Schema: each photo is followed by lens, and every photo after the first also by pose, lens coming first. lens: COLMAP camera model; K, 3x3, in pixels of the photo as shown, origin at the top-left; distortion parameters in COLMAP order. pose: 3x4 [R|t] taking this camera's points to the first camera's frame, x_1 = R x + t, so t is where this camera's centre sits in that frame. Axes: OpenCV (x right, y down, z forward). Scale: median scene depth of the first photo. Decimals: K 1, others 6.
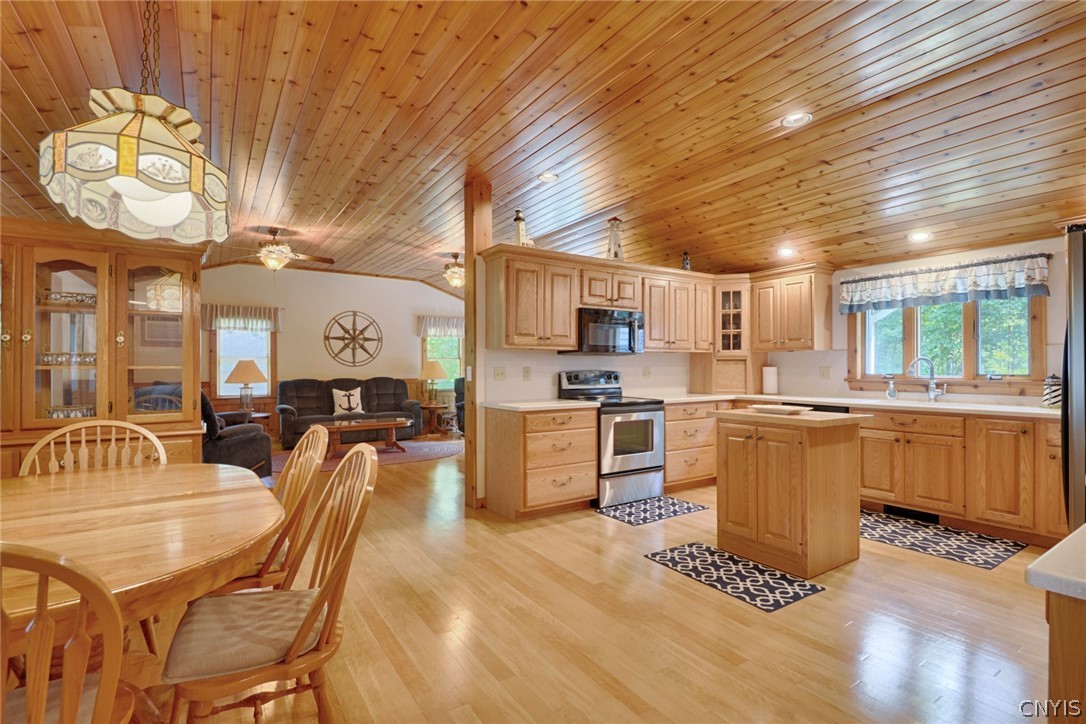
lens RADIAL K [[502.4, 0, 542.9], [0, 502.4, 365.7], [0, 0, 1]] dist [0.001234, 0.000234]
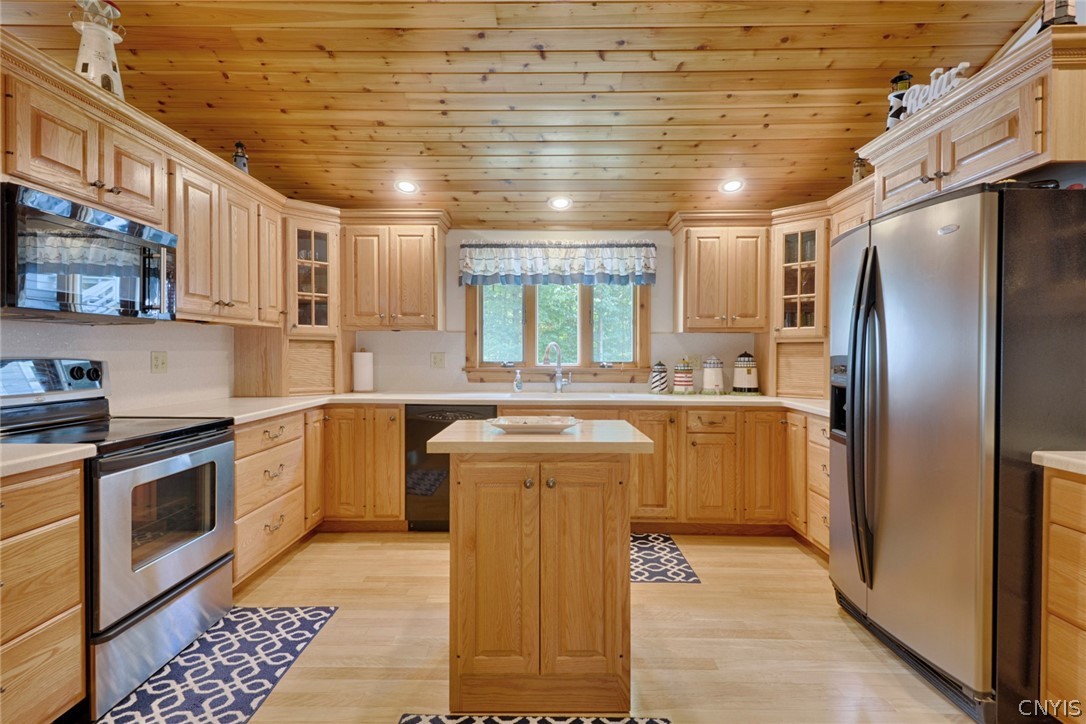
lens RADIAL K [[541.0, 0, 546.5], [0, 541.0, 362.6], [0, 0, 1]] dist [0.028338, -0.006679]
pose [[0.549651, -0.008912, 0.835347, -0.041576], [-0.009769, 0.999806, 0.017095, 0.001575], [-0.835337, -0.017557, 0.549457, 0.467779]]
